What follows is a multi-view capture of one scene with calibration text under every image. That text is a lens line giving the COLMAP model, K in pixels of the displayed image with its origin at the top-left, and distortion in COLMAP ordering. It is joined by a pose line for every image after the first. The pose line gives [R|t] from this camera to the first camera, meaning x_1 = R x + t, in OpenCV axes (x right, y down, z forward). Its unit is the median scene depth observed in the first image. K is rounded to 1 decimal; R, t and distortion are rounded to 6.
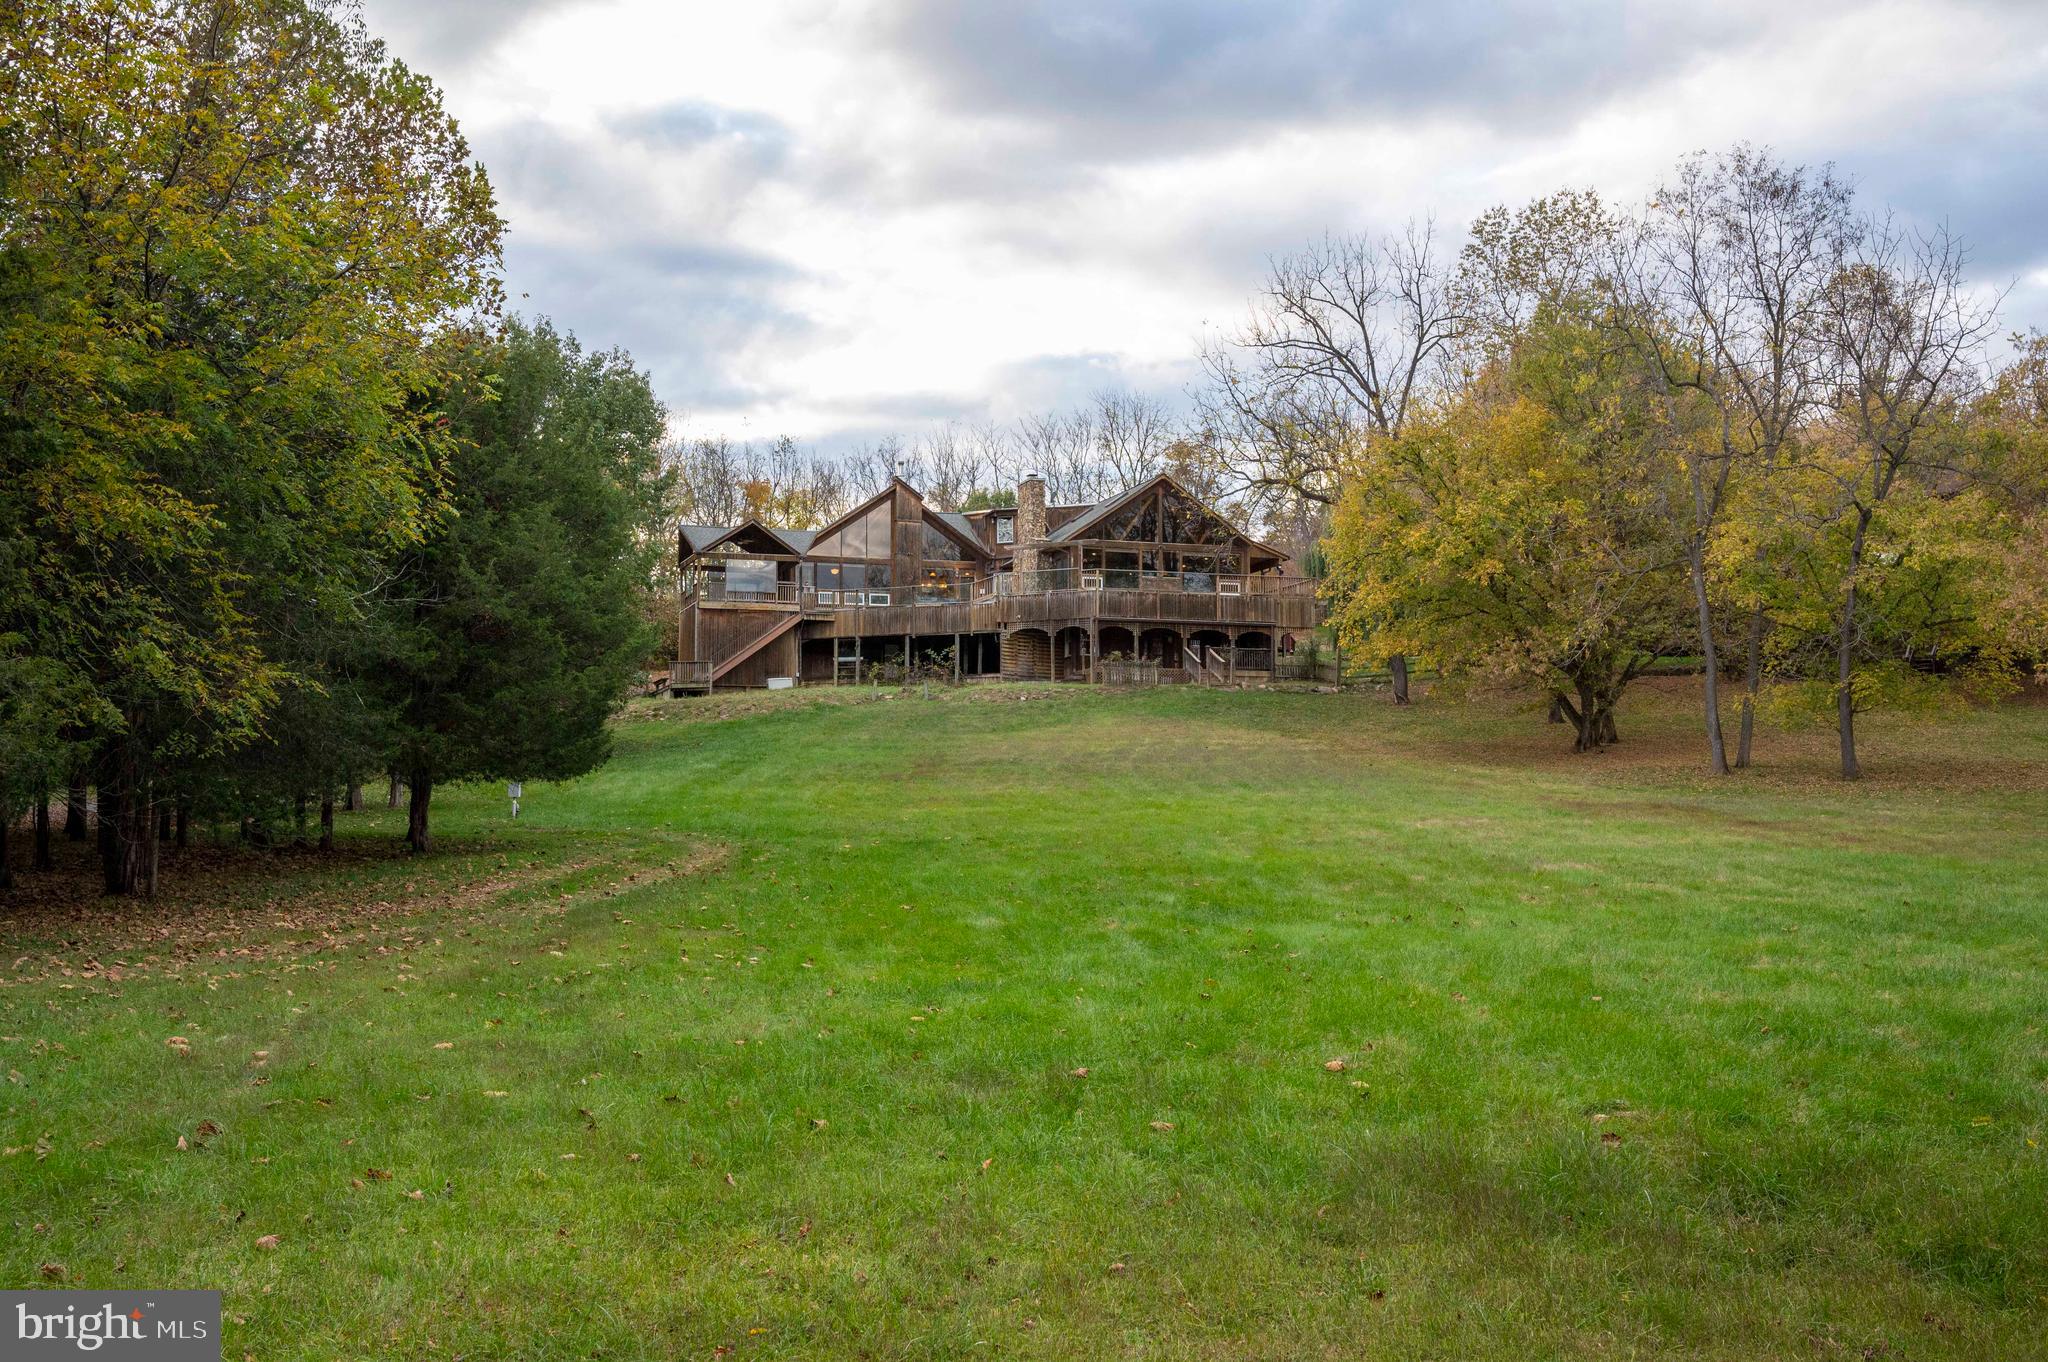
lens RADIAL K [[2196.6, 0, 1030.6], [0, 2196.6, 680.1], [0, 0, 1]] dist [0.011490, 0.000000]
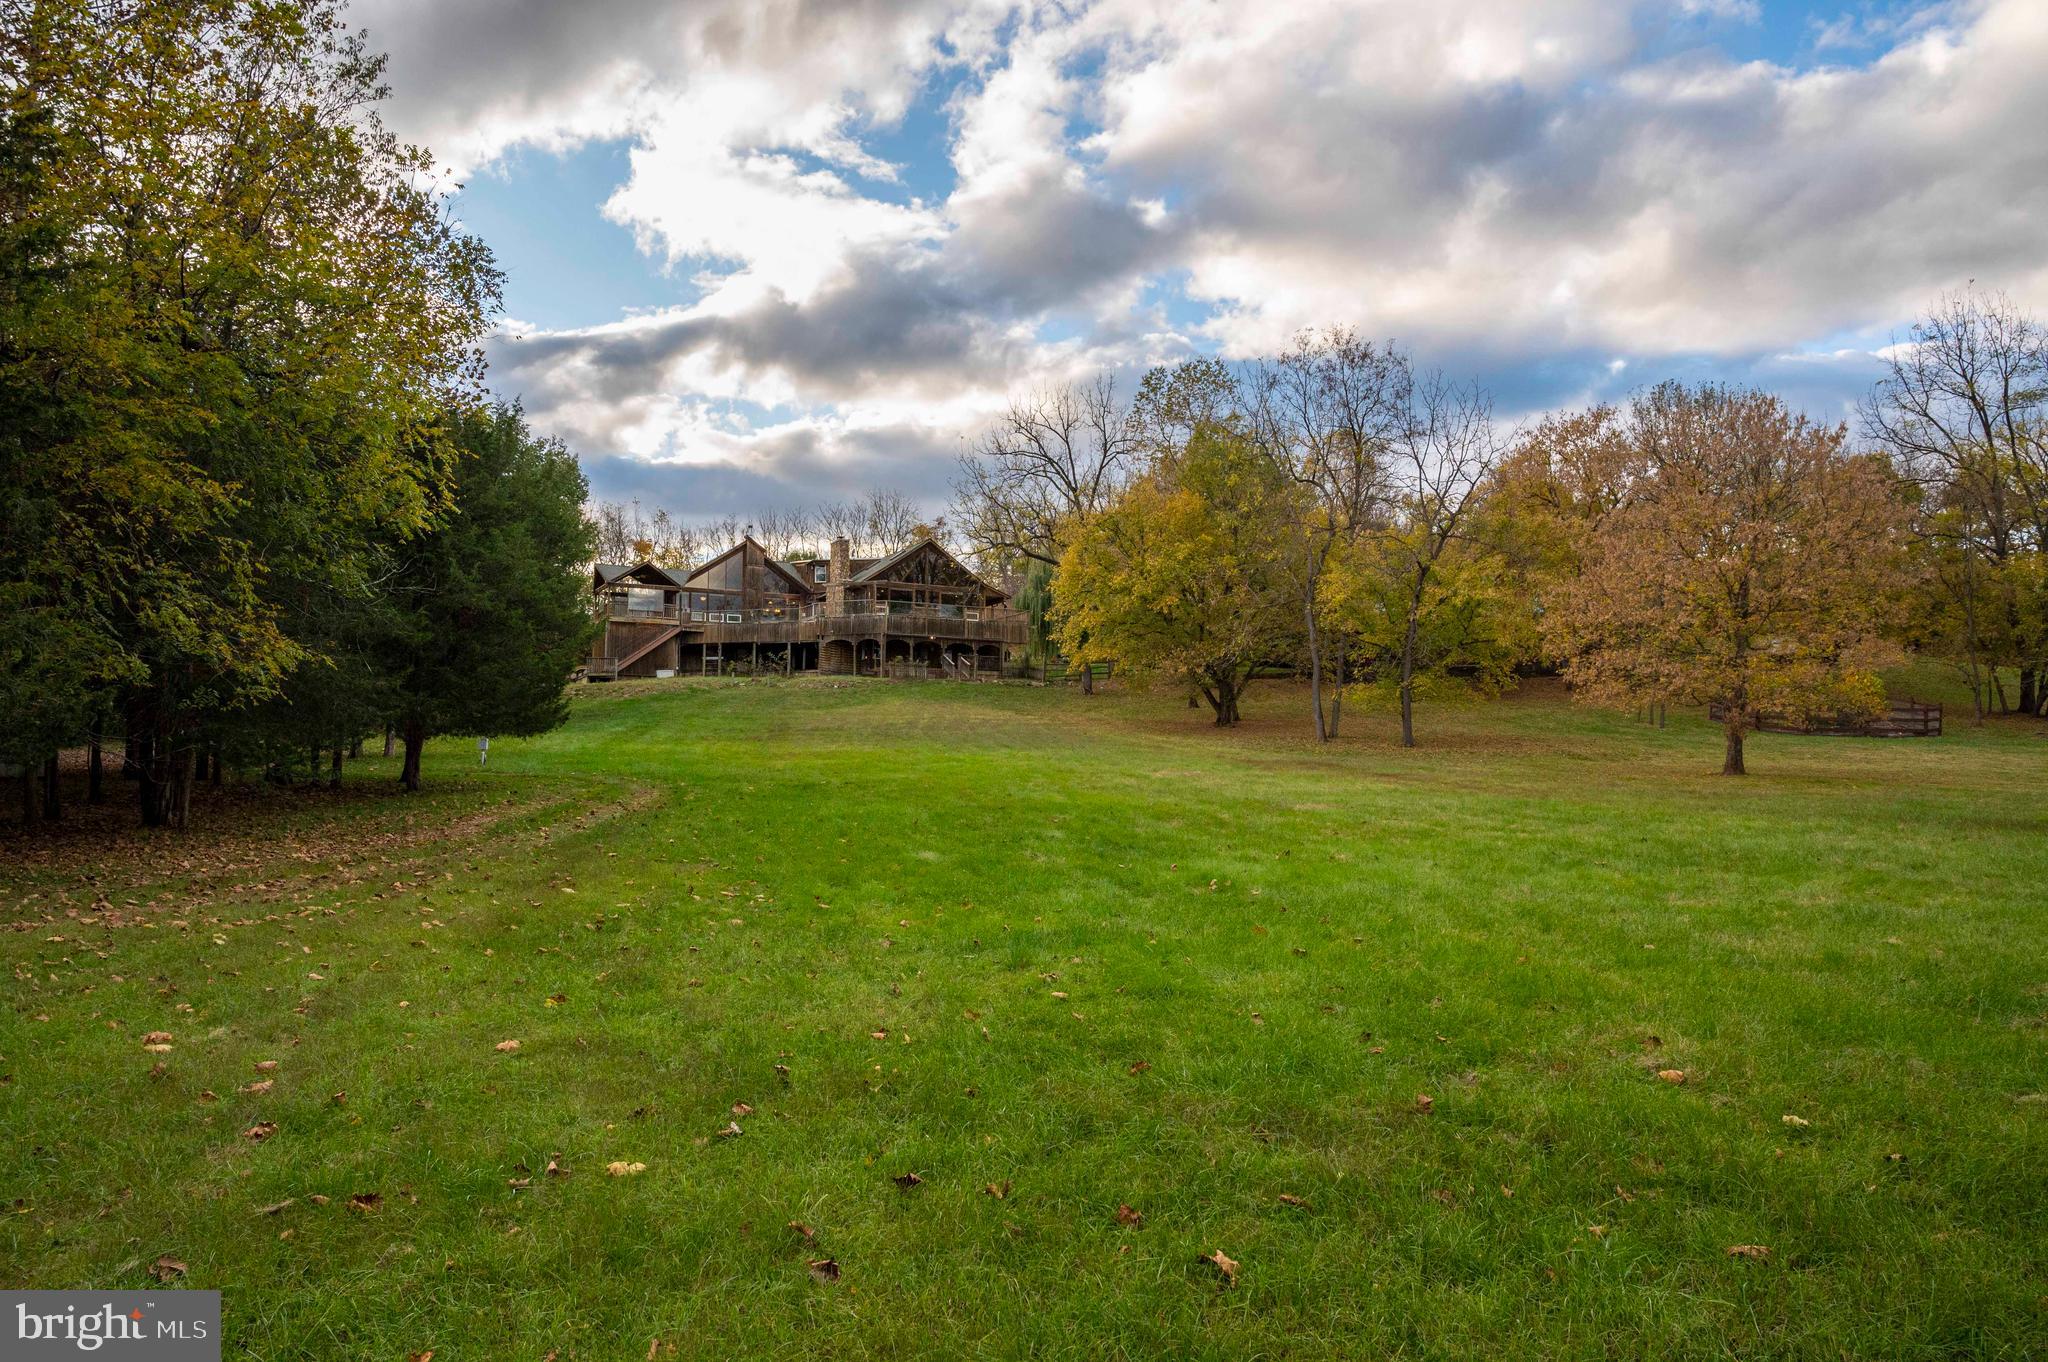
lens RADIAL K [[1391.2, 0, 1018.3], [0, 1391.2, 690.5], [0, 0, 1]] dist [0.014173, -0.006320]
pose [[0.989085, 0.015579, 0.146518, -0.027498], [-0.016604, 0.999845, 0.005772, 0.005049], [-0.146405, -0.008142, 0.989191, 0.080622]]
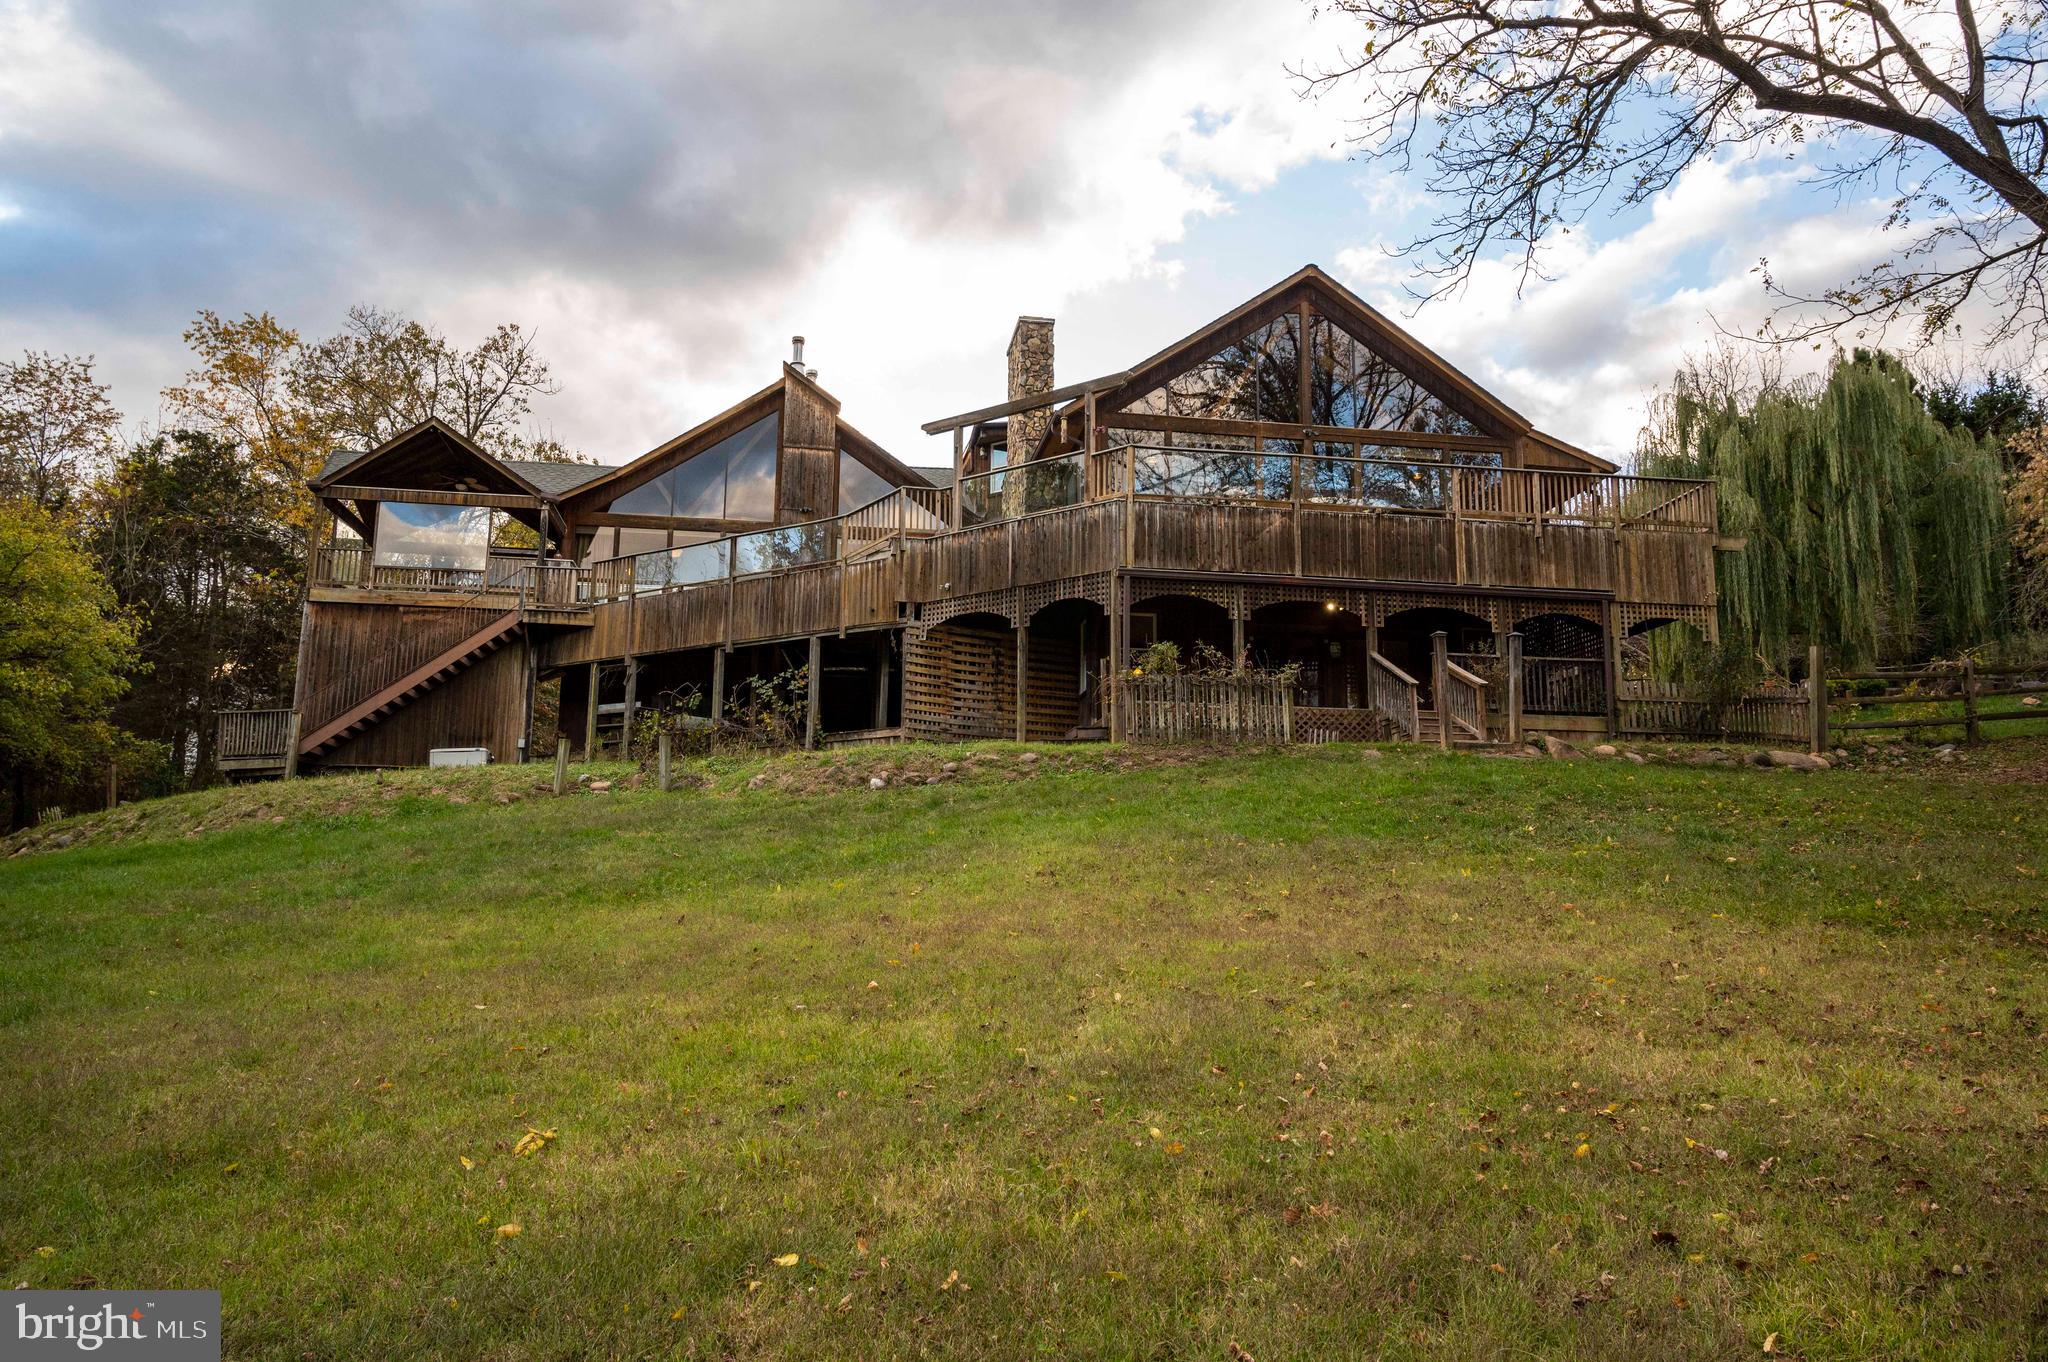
lens RADIAL K [[1440.3, 0, 1018.6], [0, 1440.3, 677.8], [0, 0, 1]] dist [-0.025880, -0.000923]
pose [[0.986488, -0.013187, -0.163301, 0.077519], [-0.001699, 0.995879, -0.090680, 0.017939], [0.163823, 0.089732, 0.982400, 1.143885]]
